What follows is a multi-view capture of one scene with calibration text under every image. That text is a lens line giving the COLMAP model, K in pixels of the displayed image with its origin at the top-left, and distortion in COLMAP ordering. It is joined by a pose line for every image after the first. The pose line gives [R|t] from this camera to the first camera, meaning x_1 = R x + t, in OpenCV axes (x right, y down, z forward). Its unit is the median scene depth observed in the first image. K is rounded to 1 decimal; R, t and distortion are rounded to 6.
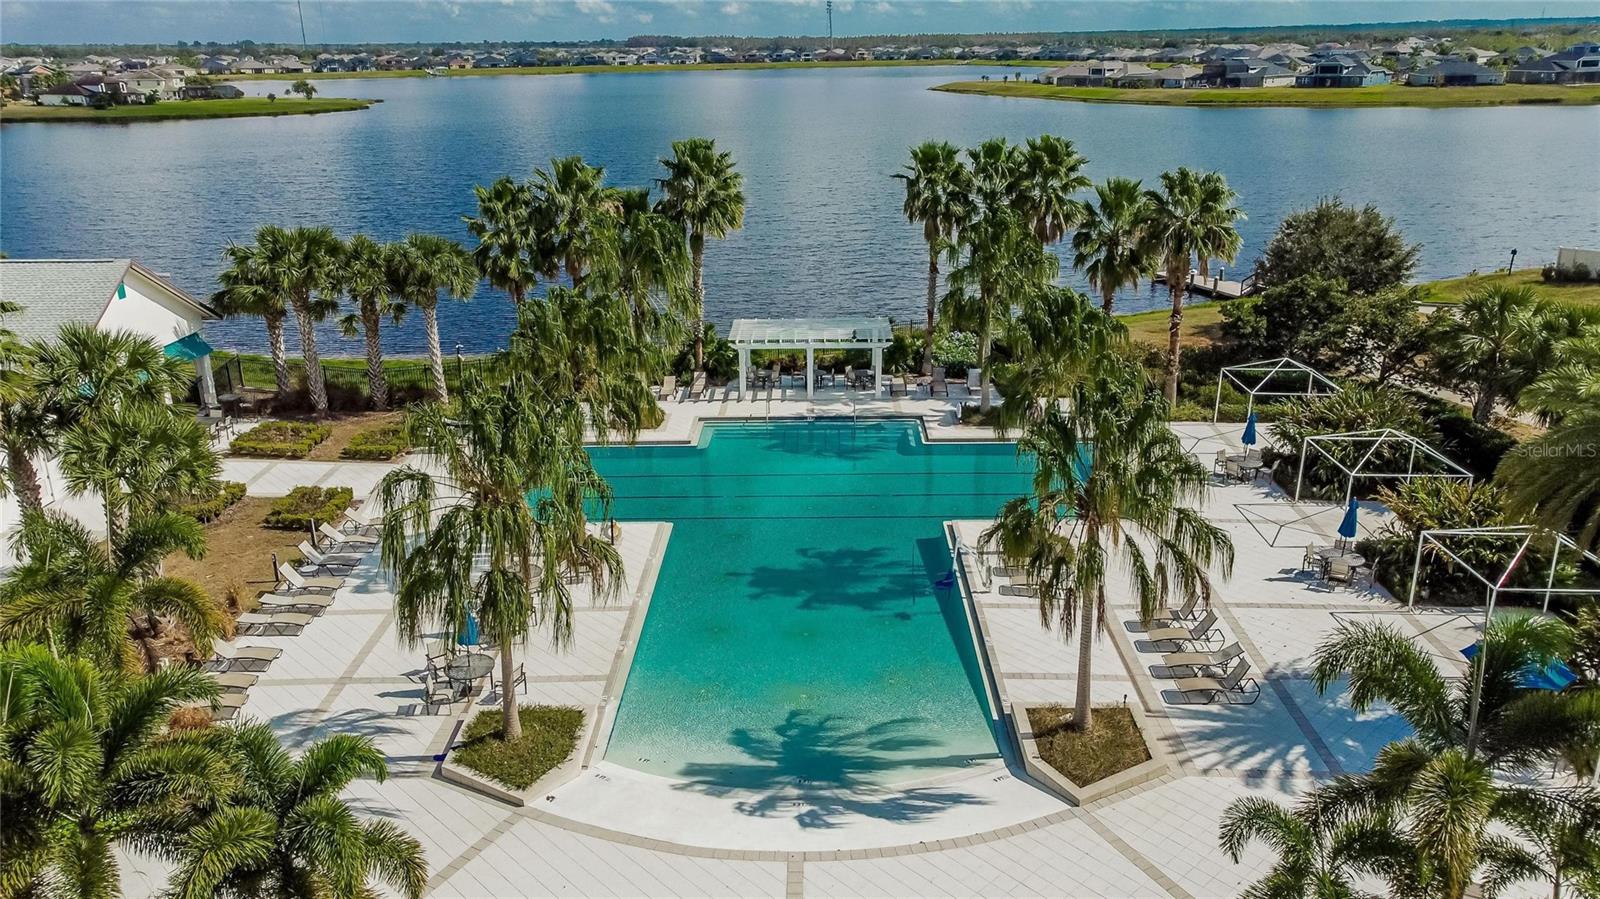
lens RADIAL K [[1179.4, 0, 784.7], [0, 1179.4, 455.7], [0, 0, 1]] dist [0.031561, 0.008901]
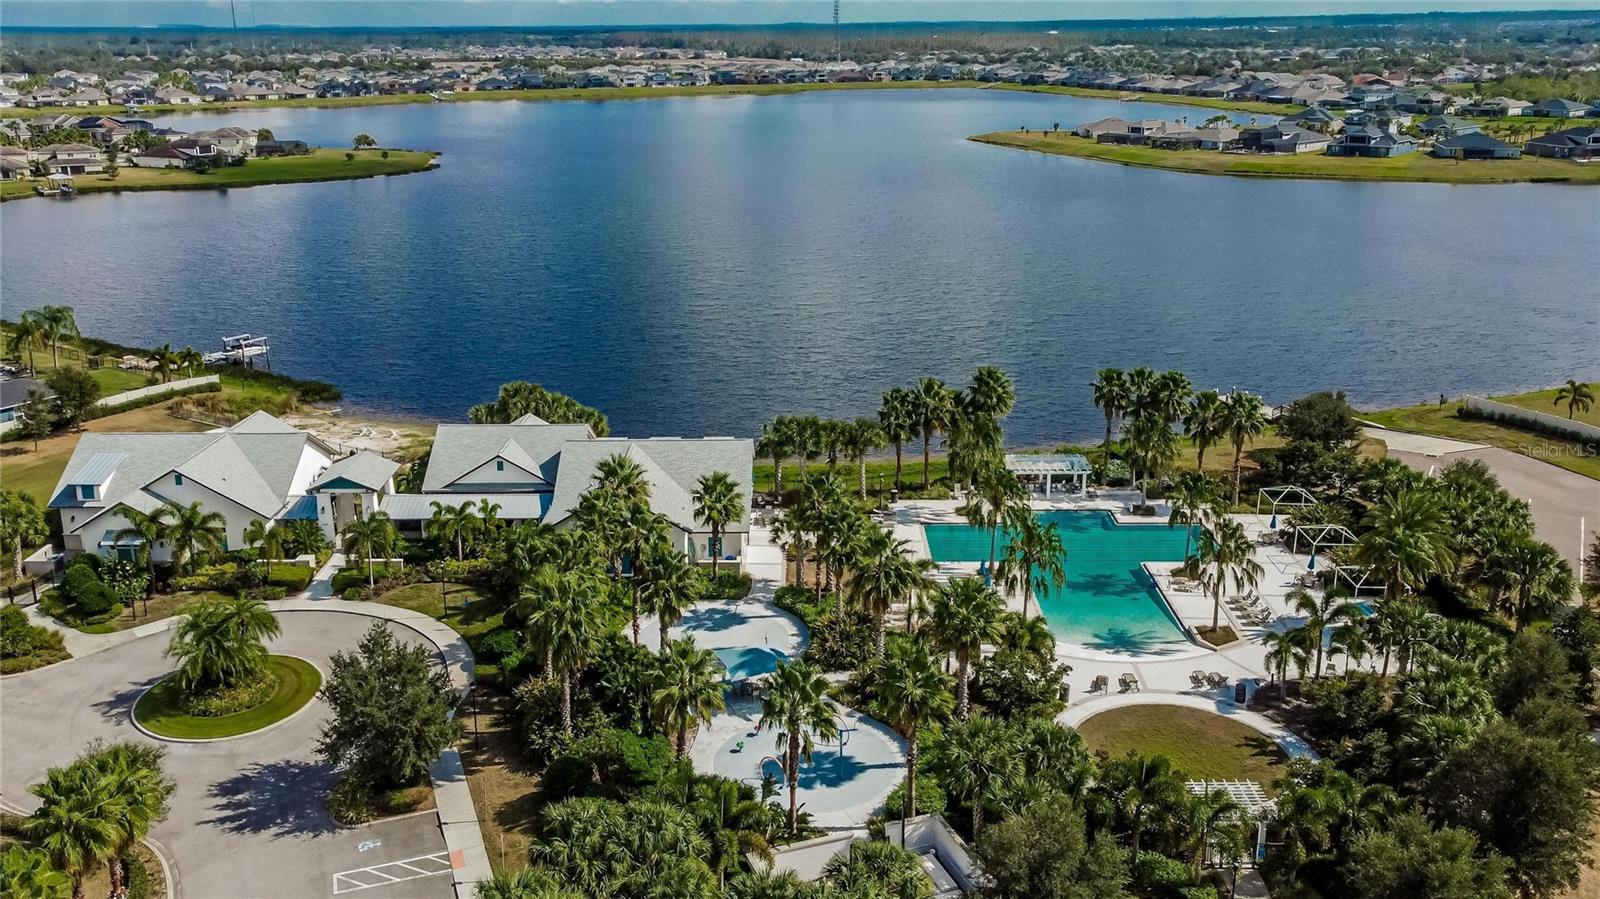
lens RADIAL K [[1352.2, 0, 756.3], [0, 1352.2, 425.2], [0, 0, 1]] dist [0.045569, -0.003956]
pose [[0.999992, 0.002724, -0.003063, -0.480469], [-0.002865, 0.998890, -0.047025, -0.067363], [0.002931, 0.047033, 0.998889, -1.316741]]
